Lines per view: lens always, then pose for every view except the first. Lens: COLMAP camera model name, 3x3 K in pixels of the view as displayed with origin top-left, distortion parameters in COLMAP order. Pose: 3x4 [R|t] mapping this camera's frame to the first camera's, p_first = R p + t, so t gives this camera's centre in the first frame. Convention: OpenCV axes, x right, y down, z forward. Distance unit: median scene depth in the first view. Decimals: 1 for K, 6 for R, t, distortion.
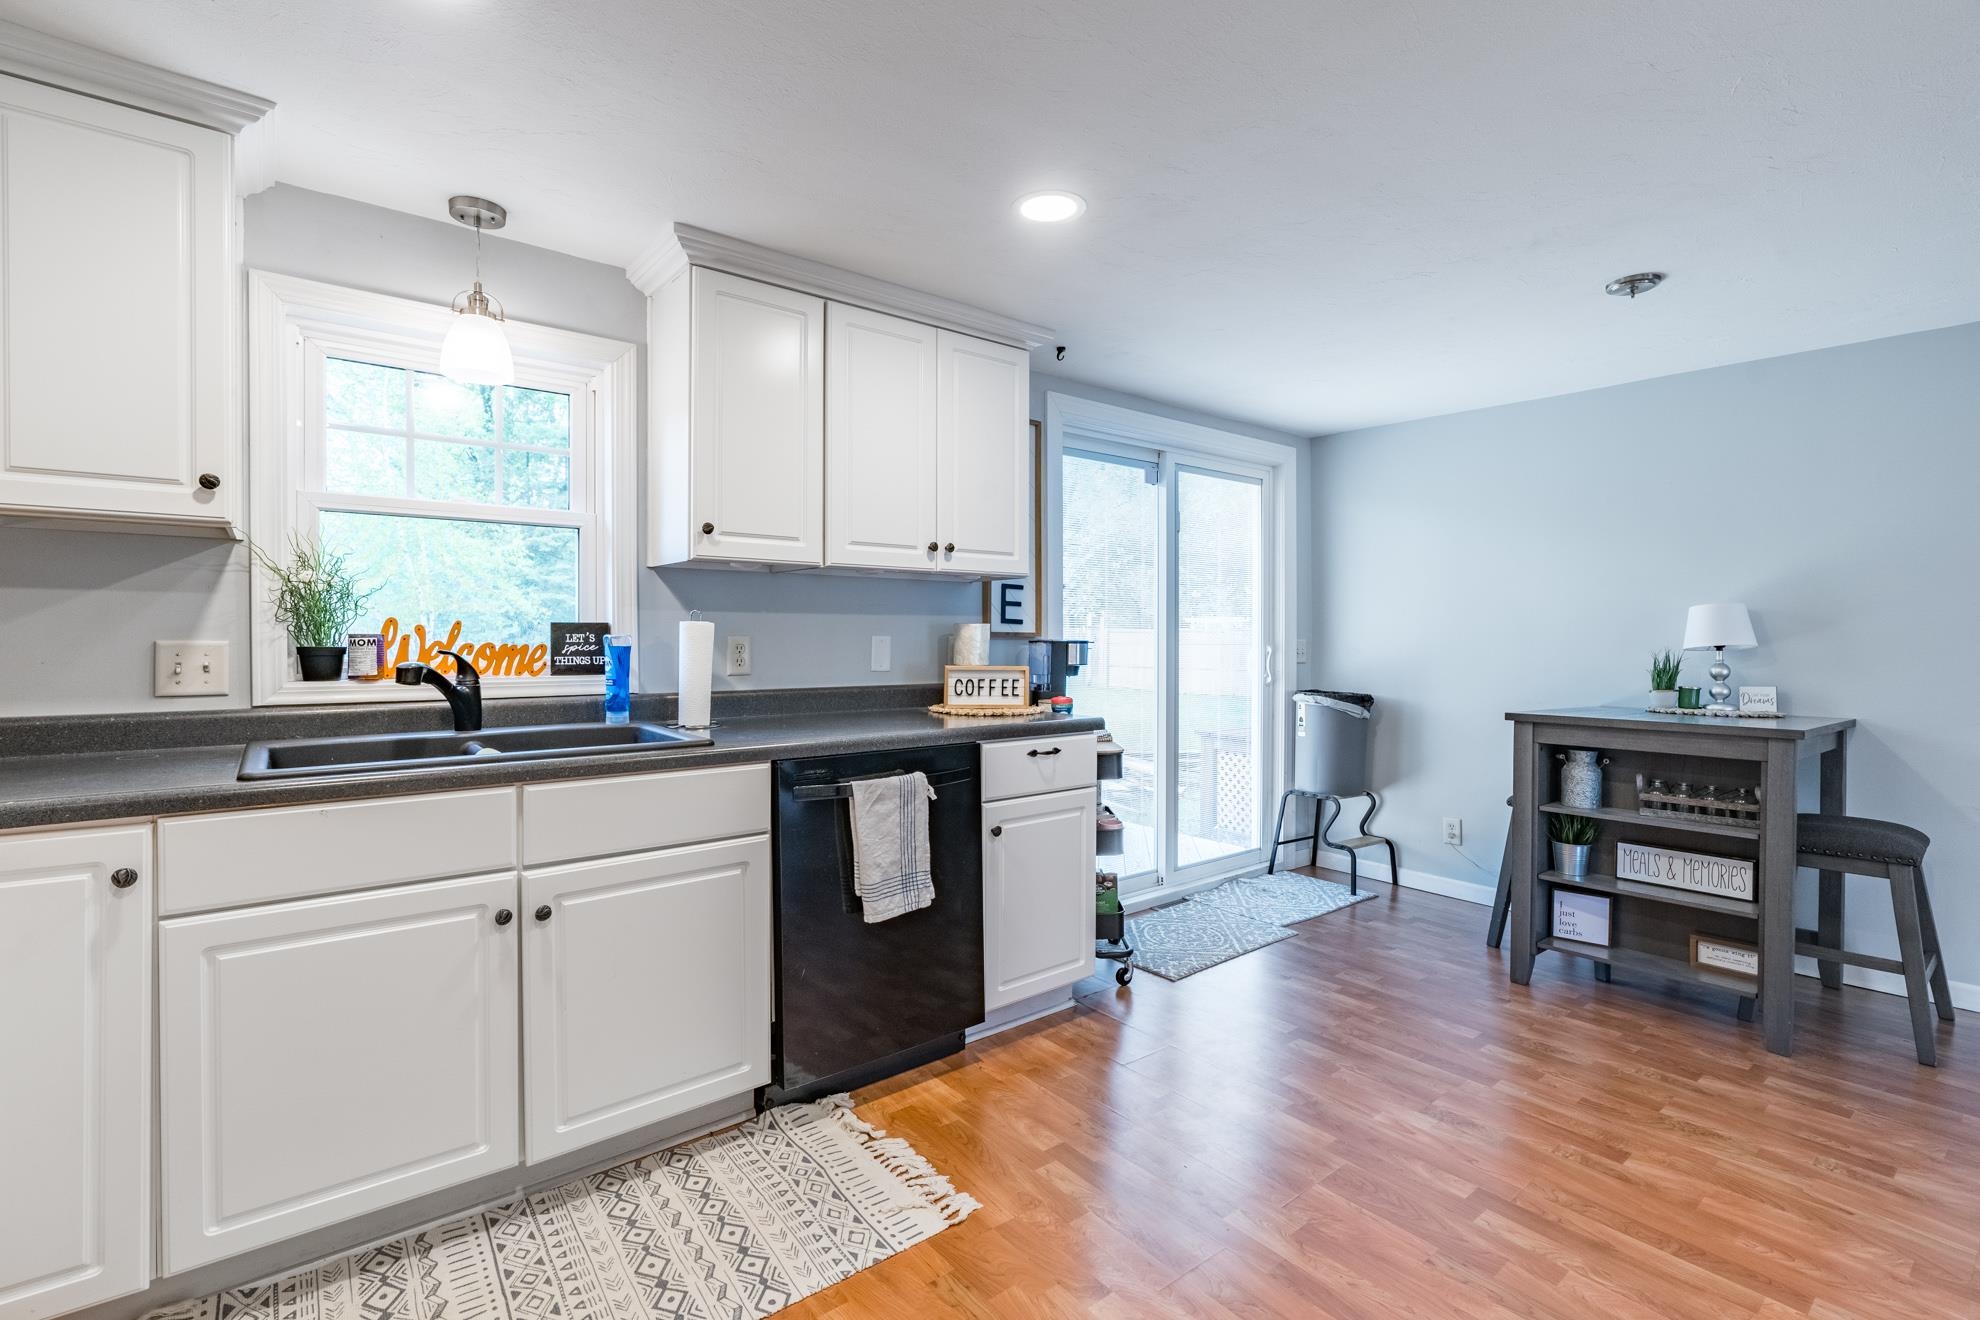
lens RADIAL K [[876.9, 0, 1000.1], [0, 876.9, 645.3], [0, 0, 1]] dist [-0.008860, -0.000015]
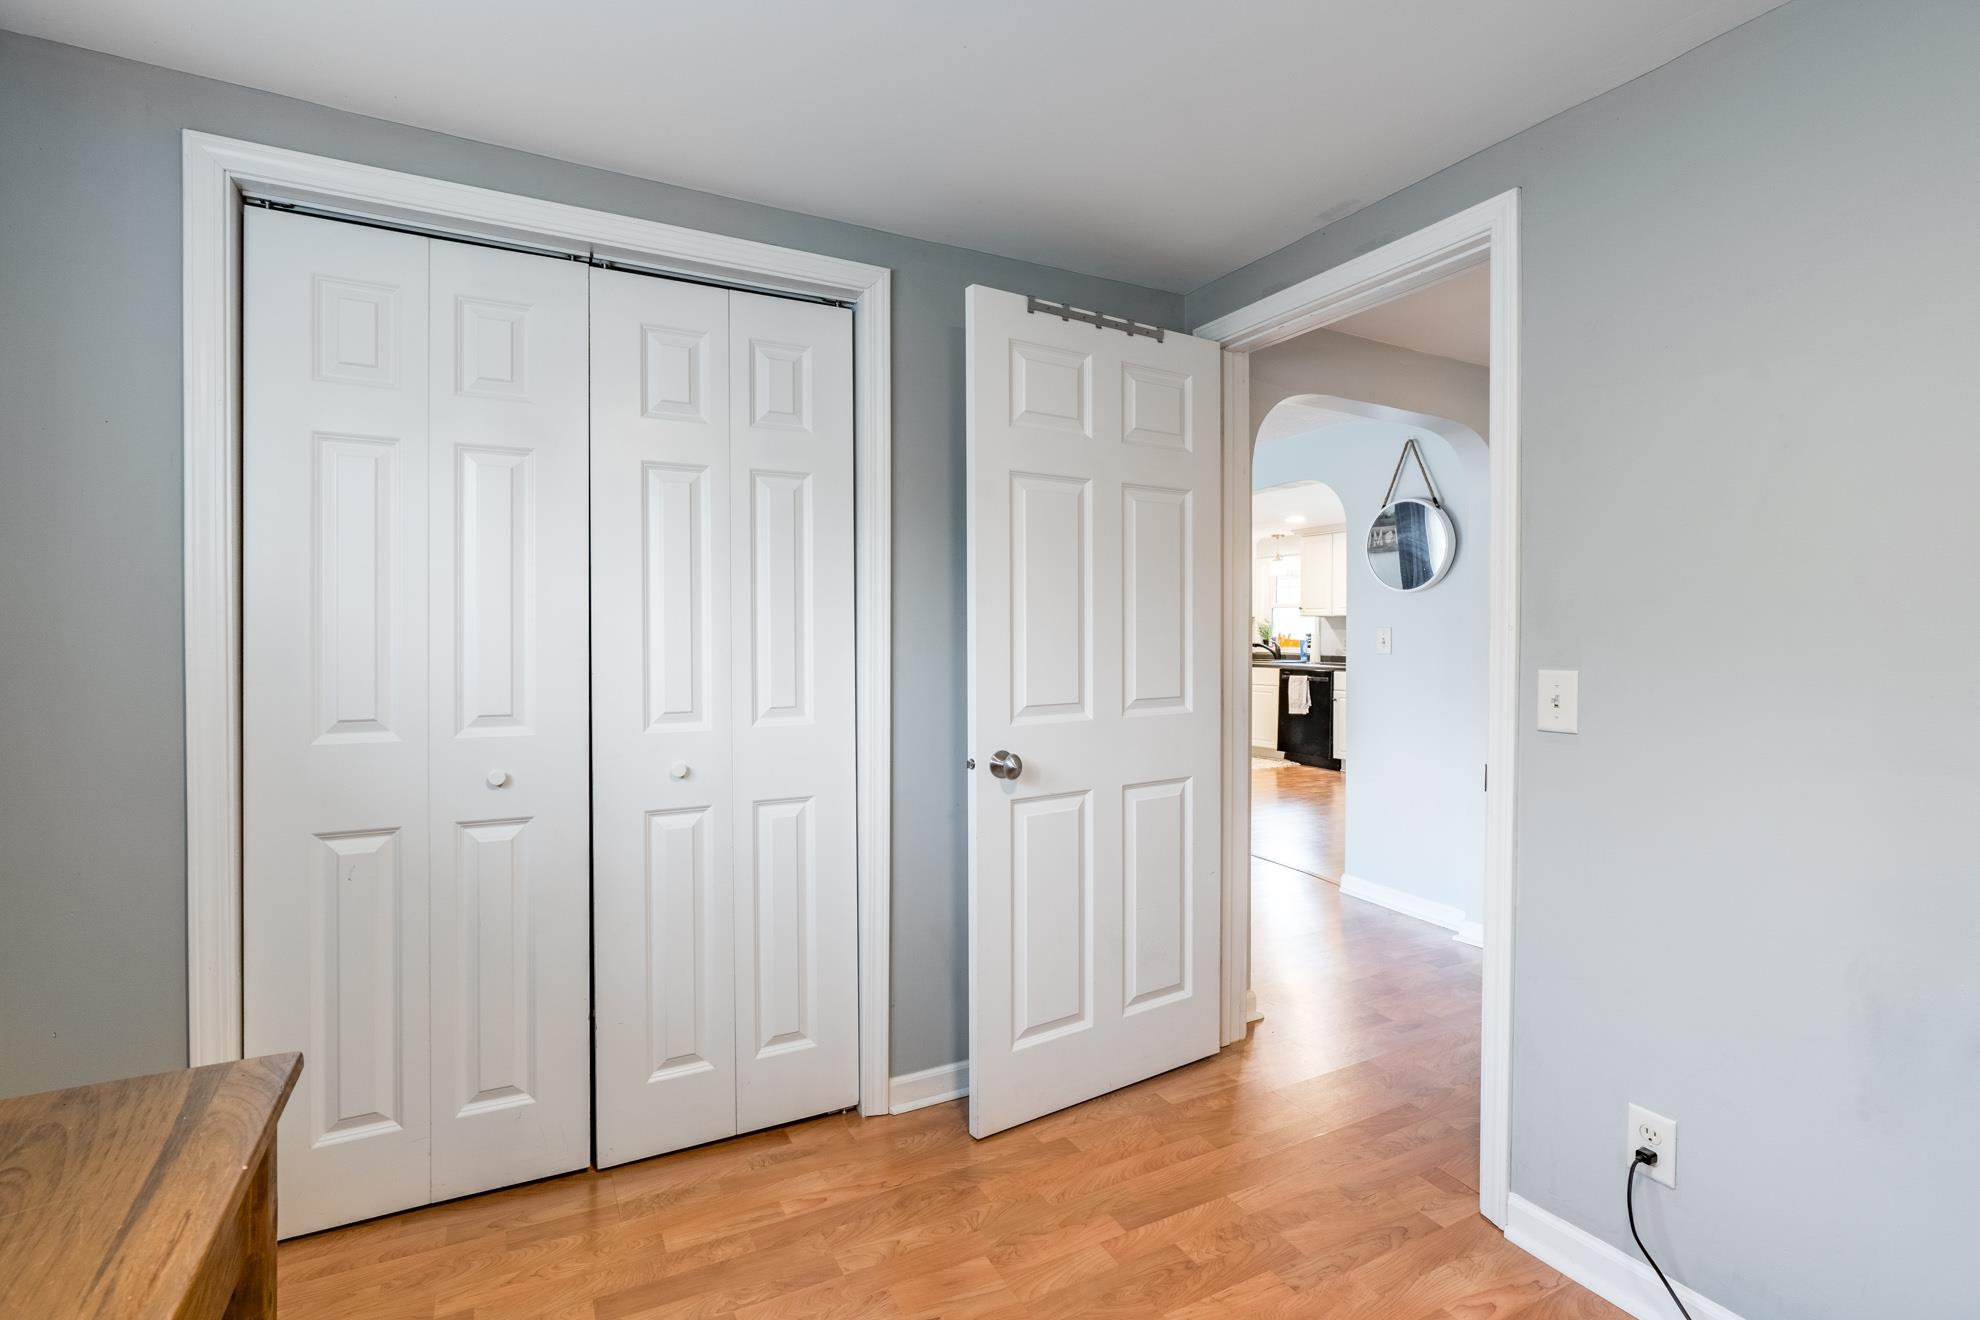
lens RADIAL K [[891.3, 0, 989.0], [0, 891.3, 654.0], [0, 0, 1]] dist [-0.015590, 0.000152]
pose [[-0.173548, 0.015918, -0.984697, 3.689182], [-0.013196, 0.999742, 0.018487, 0.008974], [0.984737, 0.016203, -0.173293, 0.373631]]
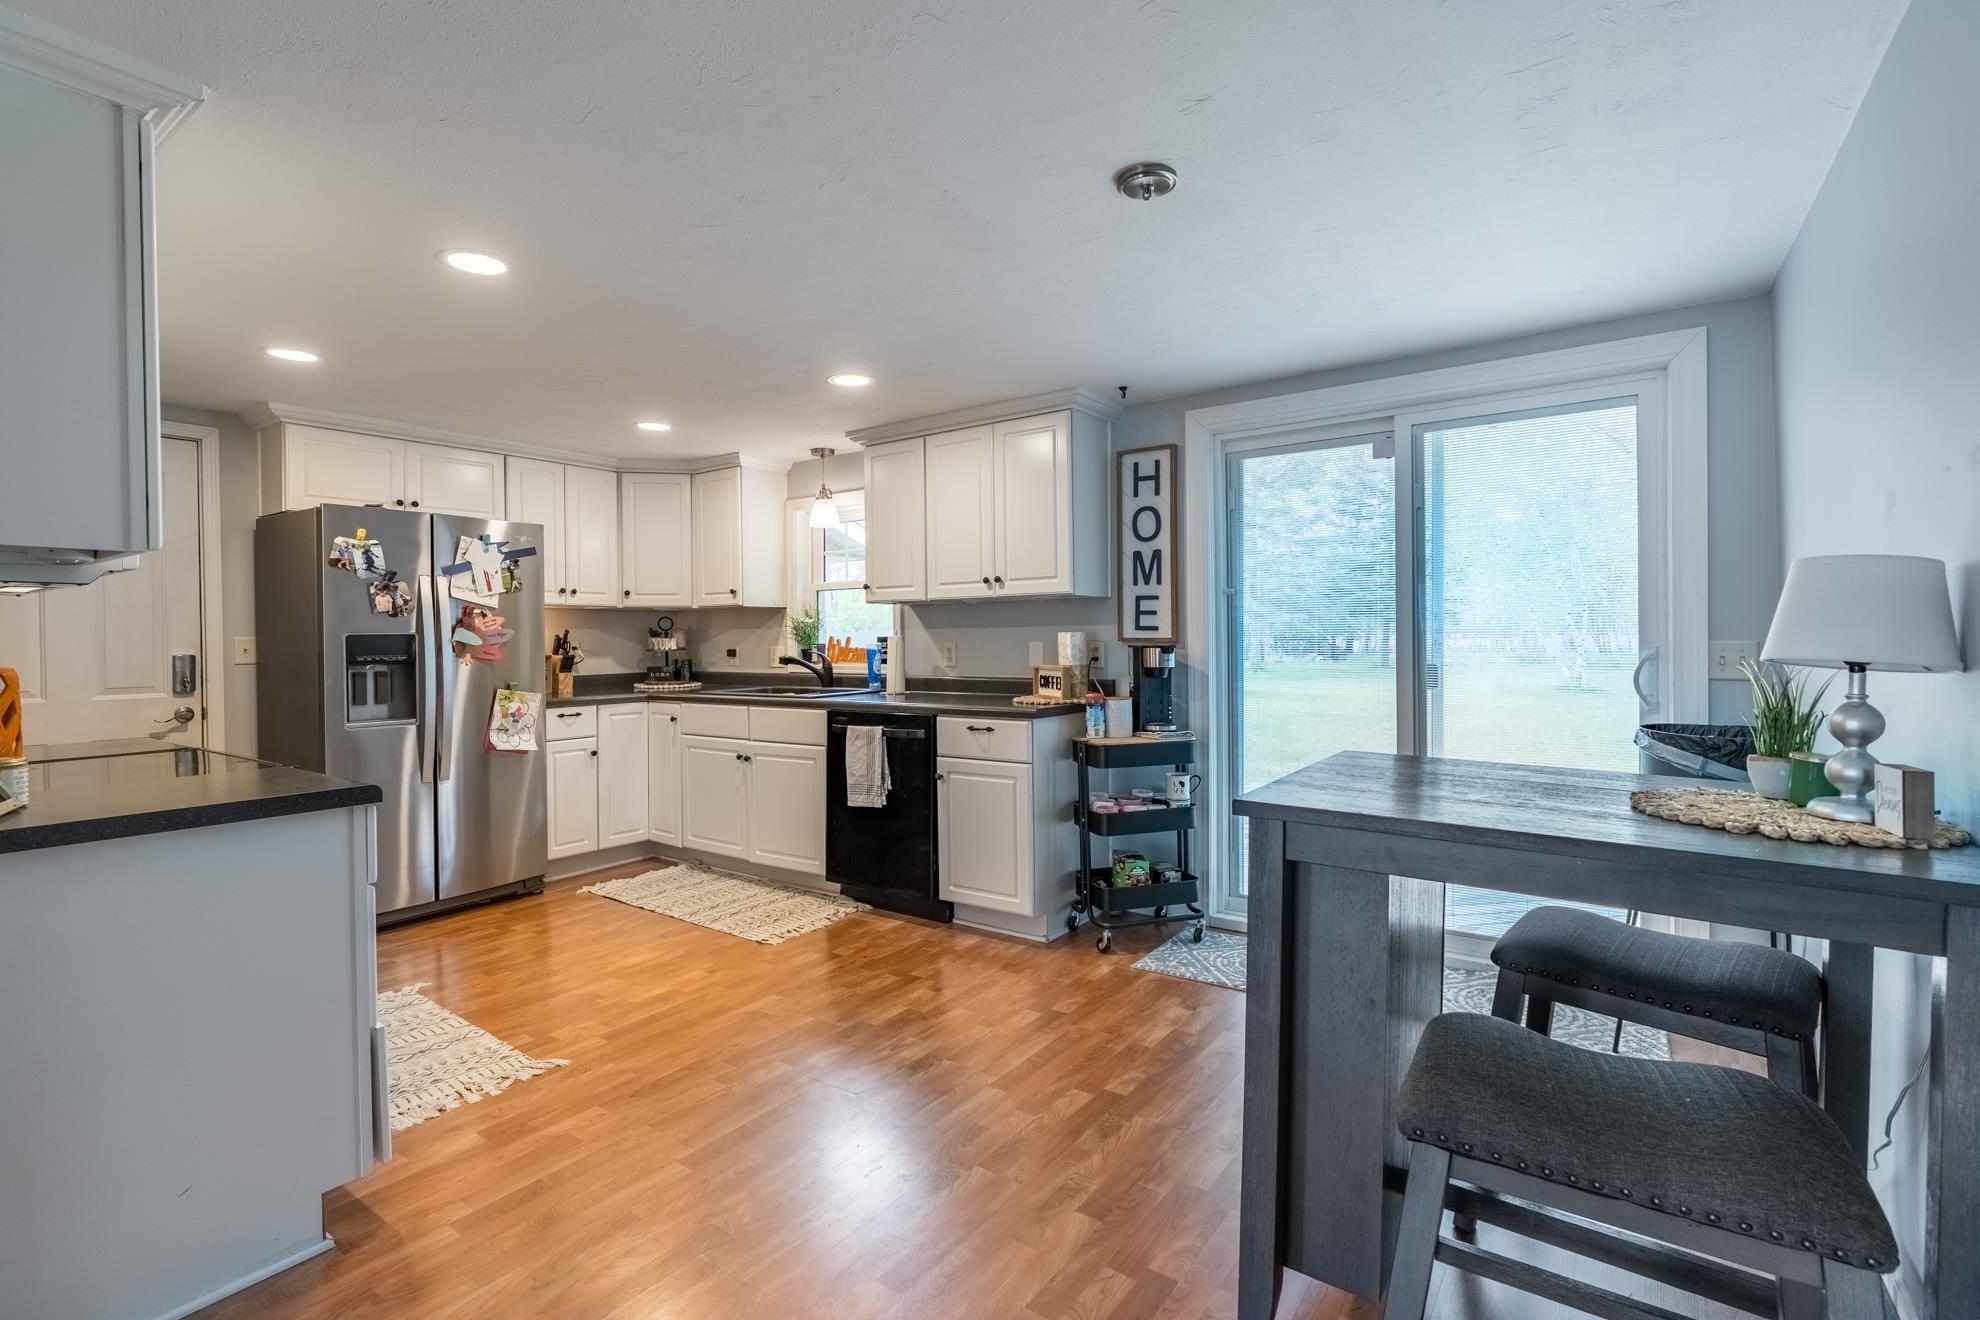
lens RADIAL K [[876.9, 0, 1000.1], [0, 876.9, 645.3], [0, 0, 1]] dist [-0.008860, -0.000015]
pose [[0.305443, 0.000595, -0.952210, 1.585267], [0.001383, 0.999998, 0.001068, -0.010064], [0.952209, -0.001644, 0.305442, 0.722031]]
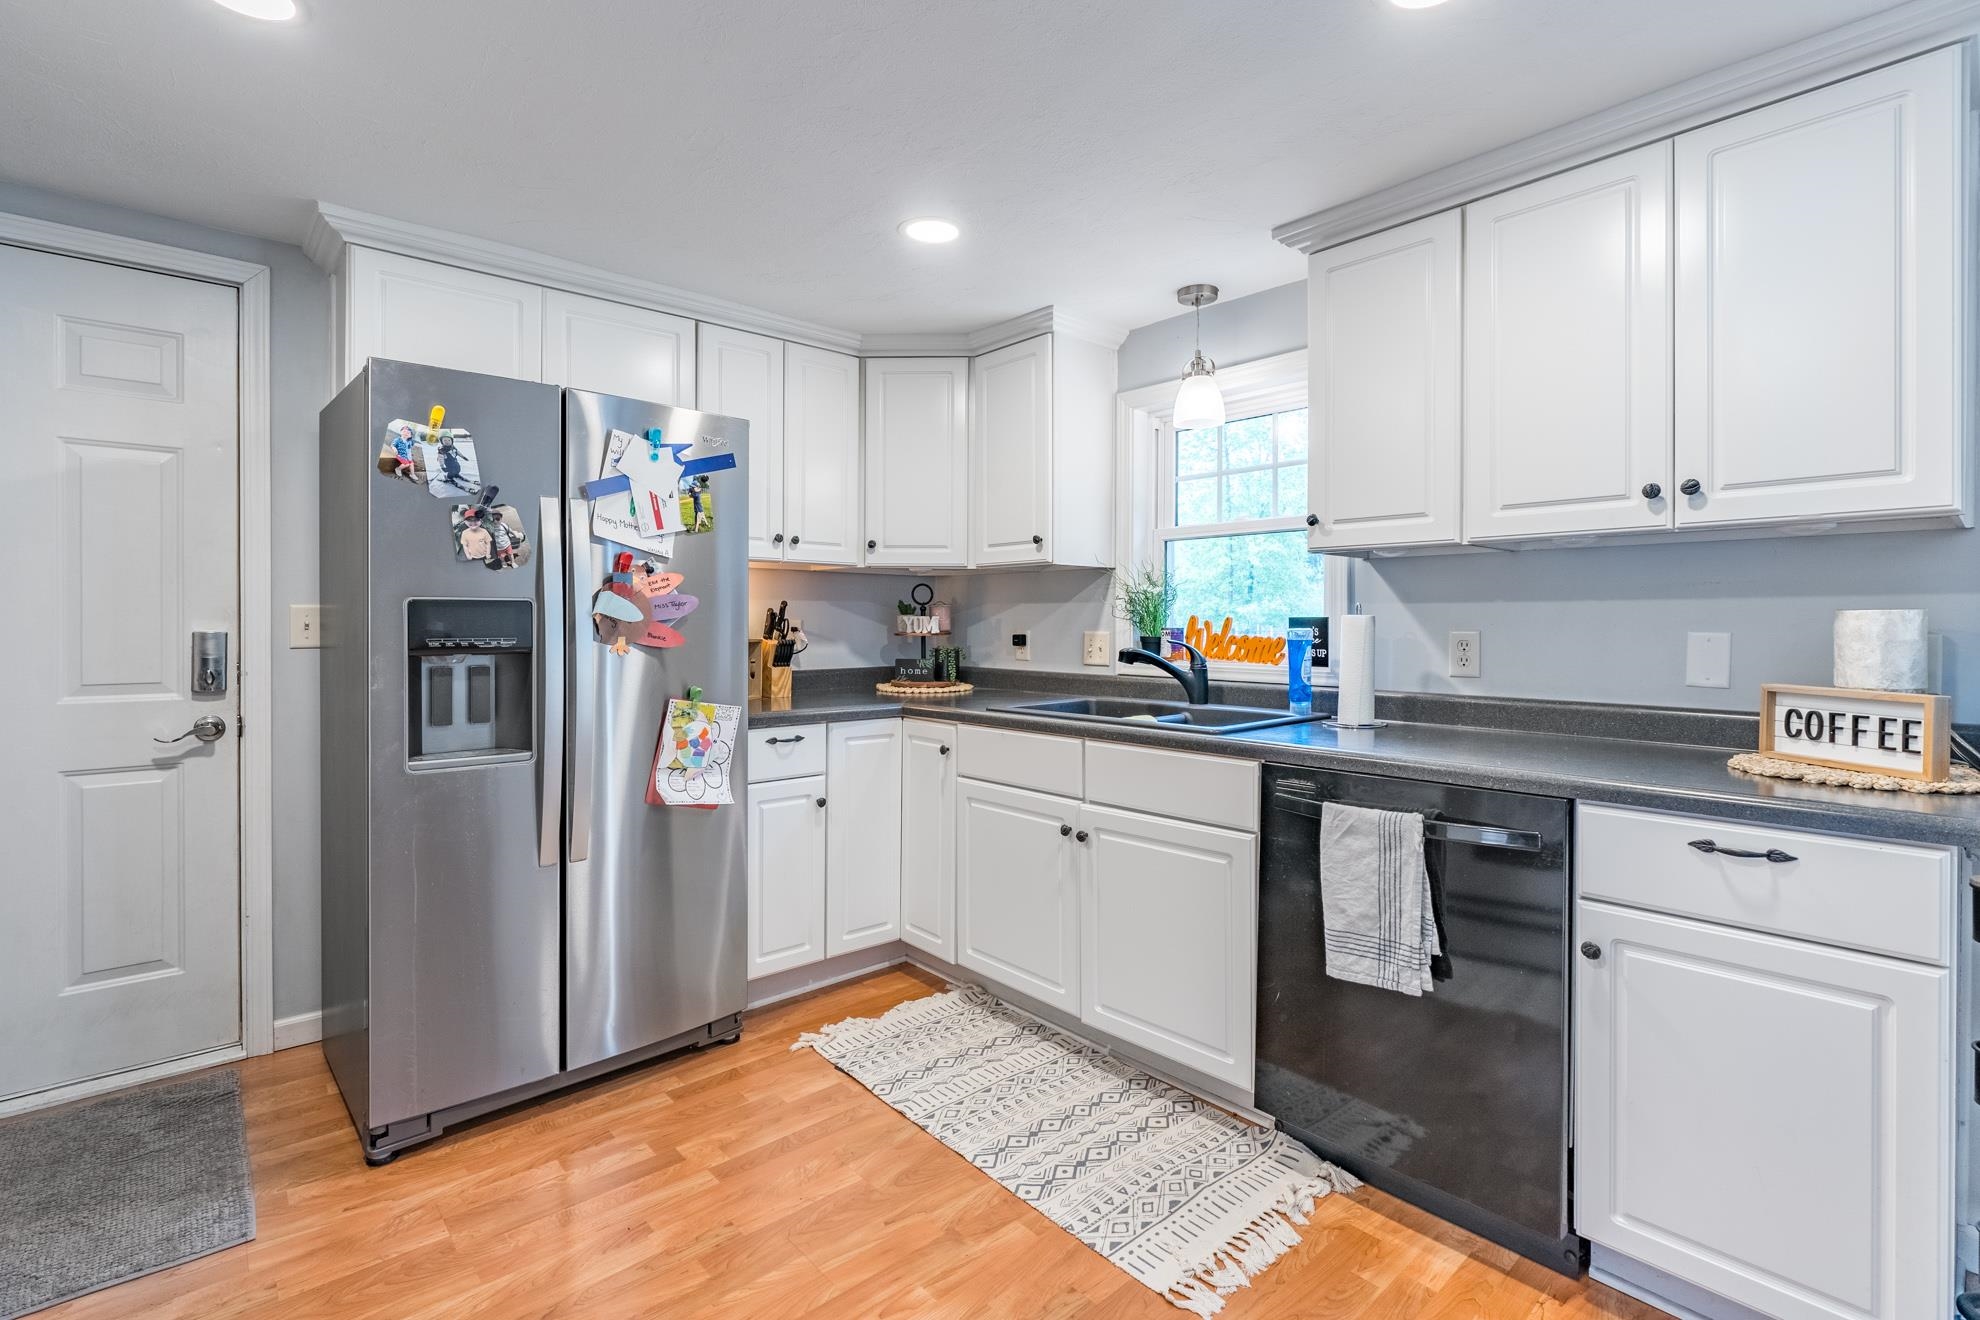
lens RADIAL K [[906.1, 0, 987.5], [0, 906.1, 628.0], [0, 0, 1]] dist [-0.005163, -0.000173]
pose [[0.066000, 0.001463, -0.997819, 0.665702], [-0.013415, 0.999910, 0.000579, -0.009193], [0.997729, 0.013348, 0.066013, 0.592357]]
